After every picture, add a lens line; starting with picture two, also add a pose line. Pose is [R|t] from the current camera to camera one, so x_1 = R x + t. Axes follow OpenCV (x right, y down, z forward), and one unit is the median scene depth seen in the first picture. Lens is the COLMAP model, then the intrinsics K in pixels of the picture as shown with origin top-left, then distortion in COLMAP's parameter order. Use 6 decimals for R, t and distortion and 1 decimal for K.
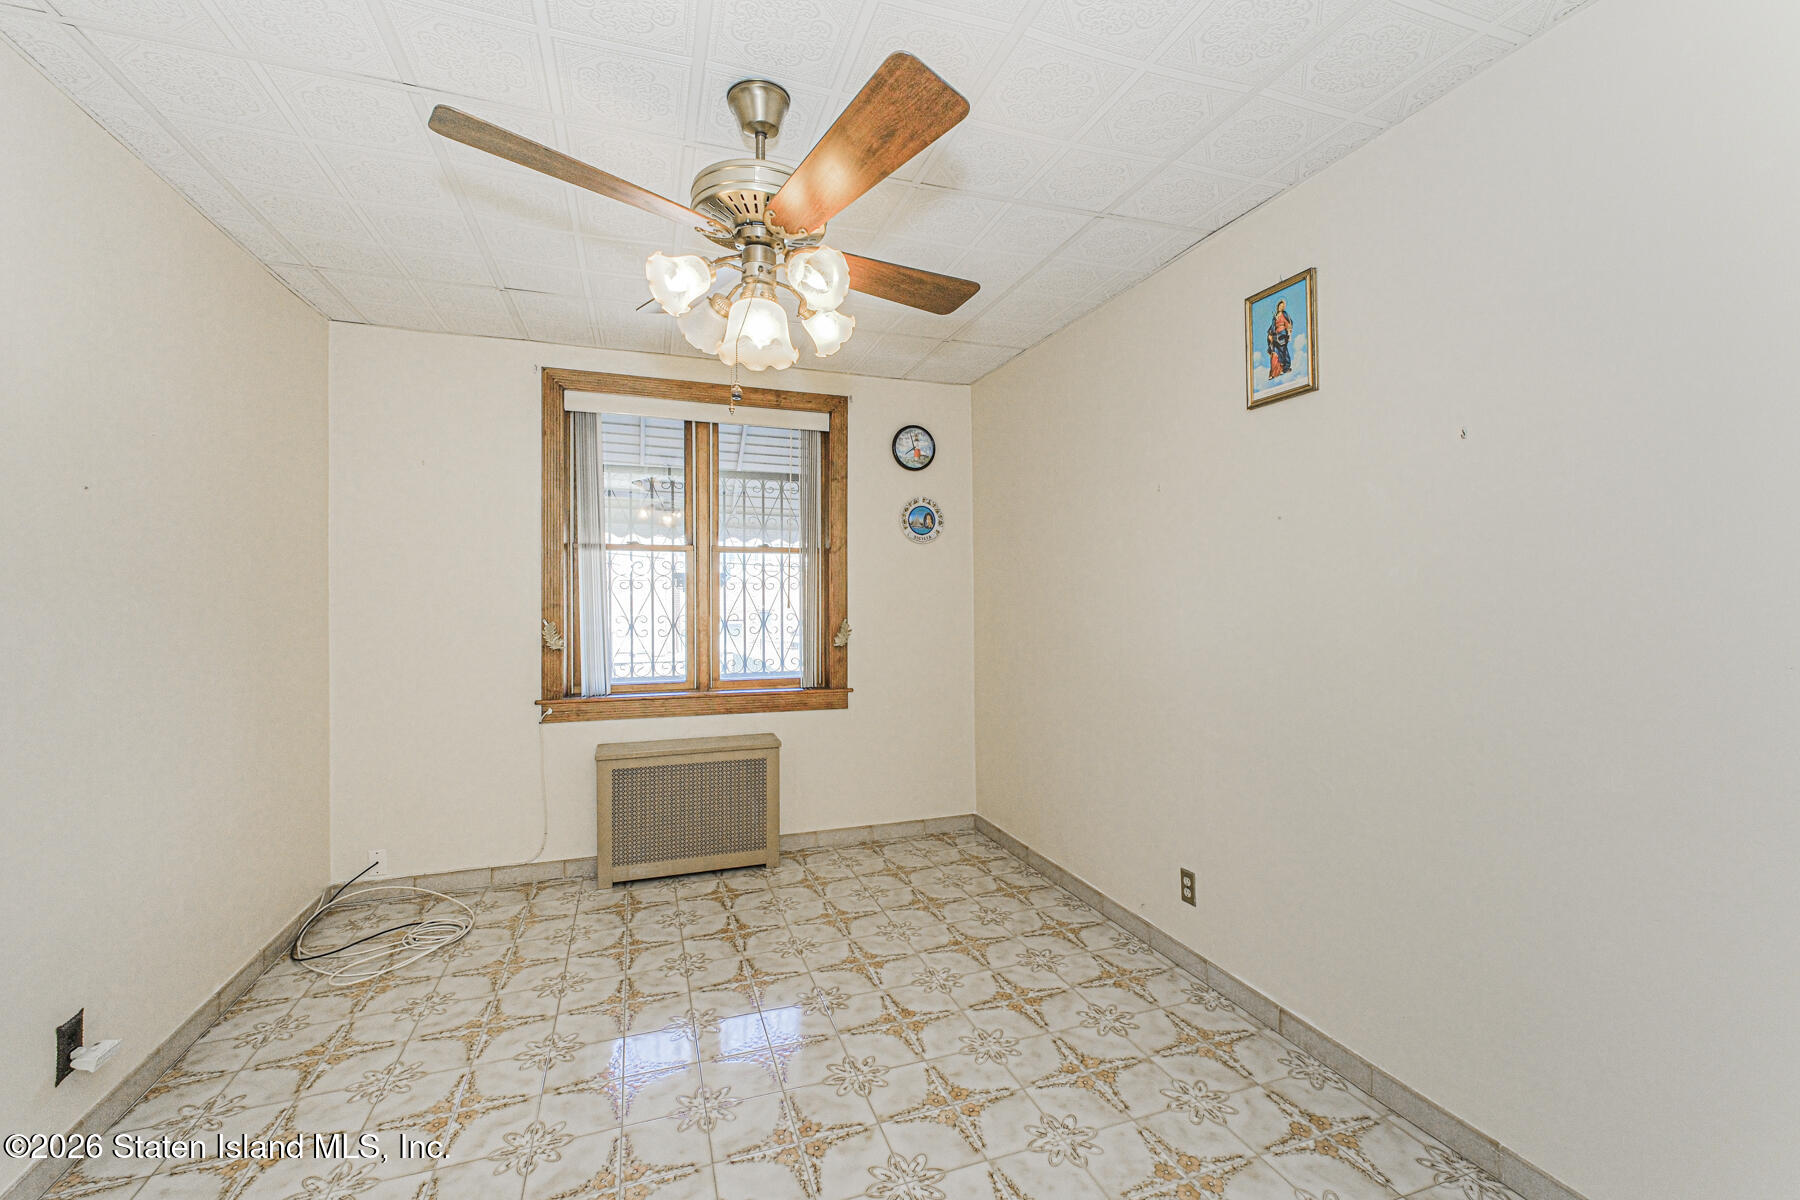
lens RADIAL K [[755.8, 0, 901.8], [0, 755.8, 596.1], [0, 0, 1]] dist [0.000802, -0.000893]
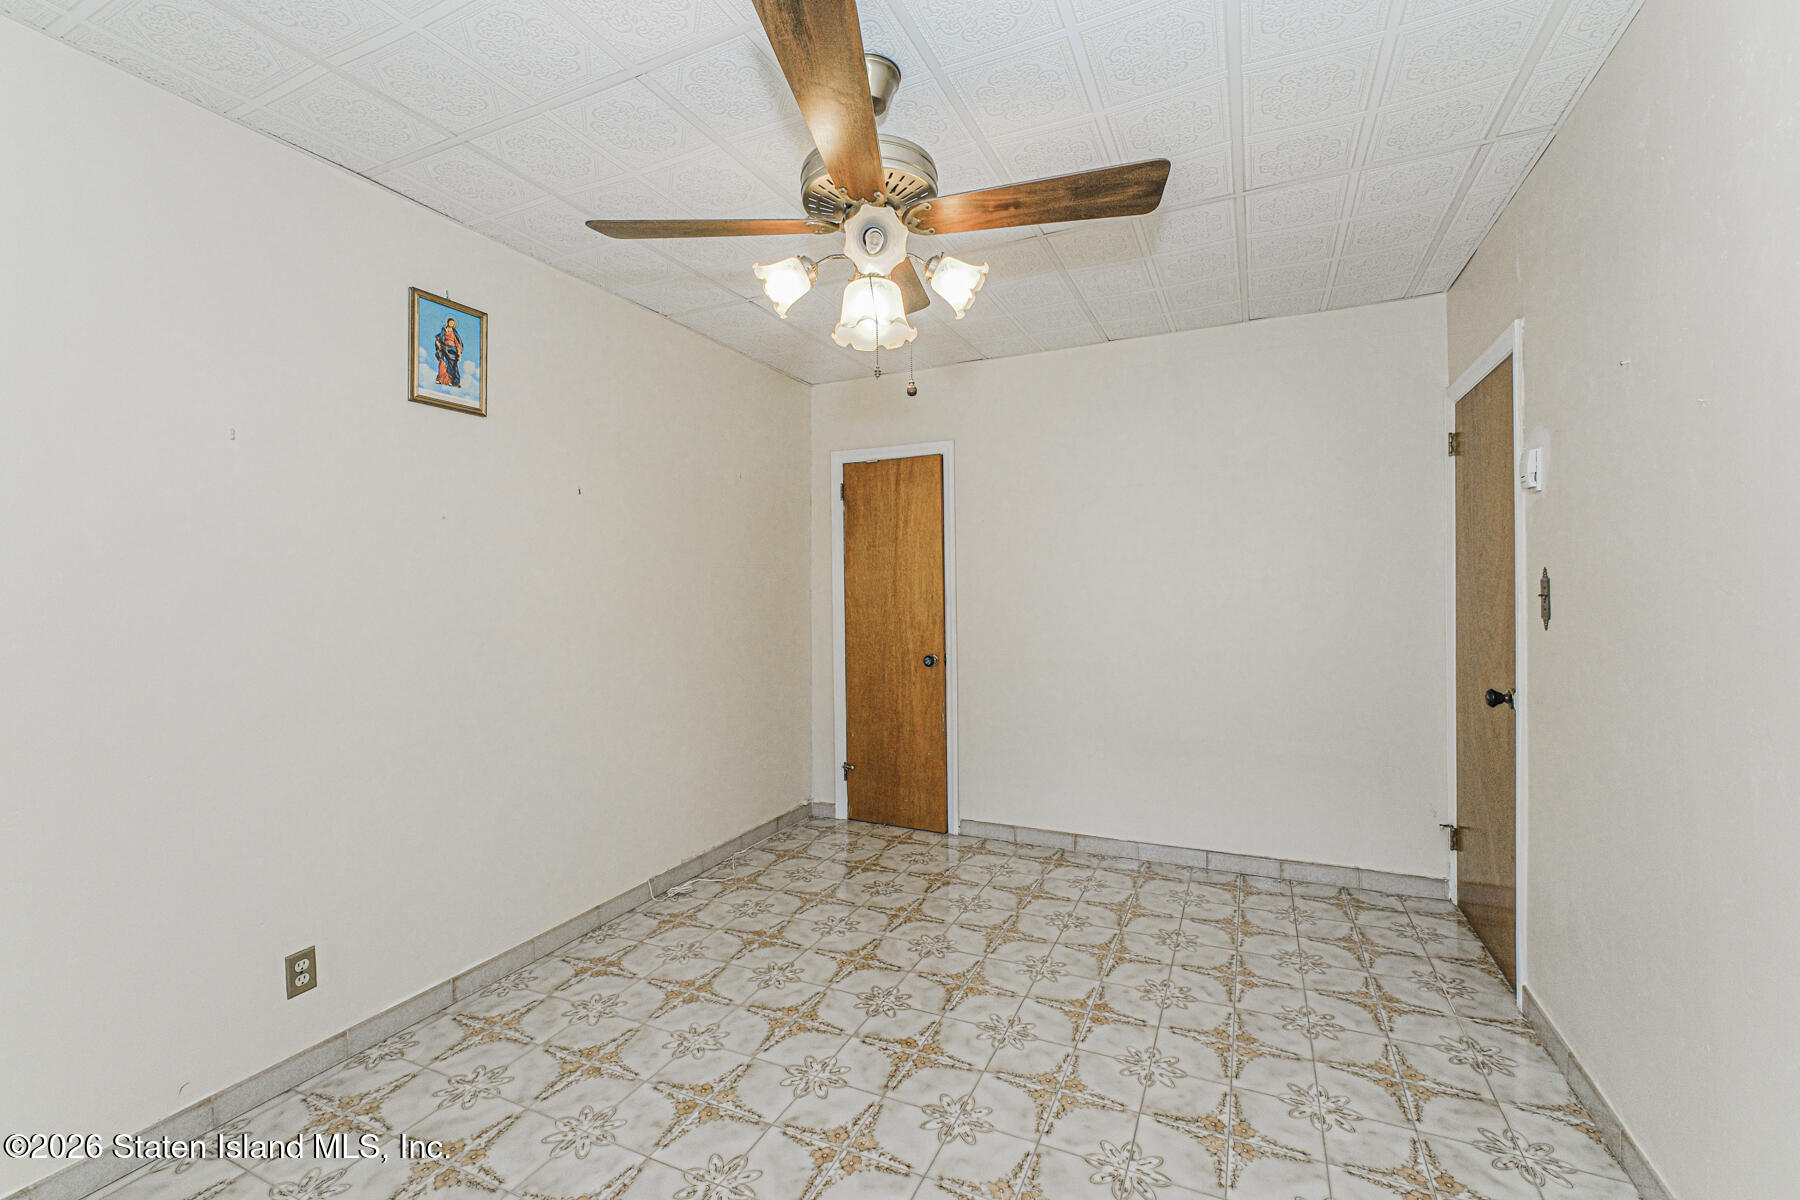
lens RADIAL K [[755.8, 0, 901.0], [0, 755.8, 590.9], [0, 0, 1]] dist [0.000802, -0.000893]
pose [[-0.706217, 0.009885, 0.707927, -0.717287], [0.019925, 0.999784, 0.005916, 0.006013], [-0.707715, 0.018284, -0.706261, 1.323034]]
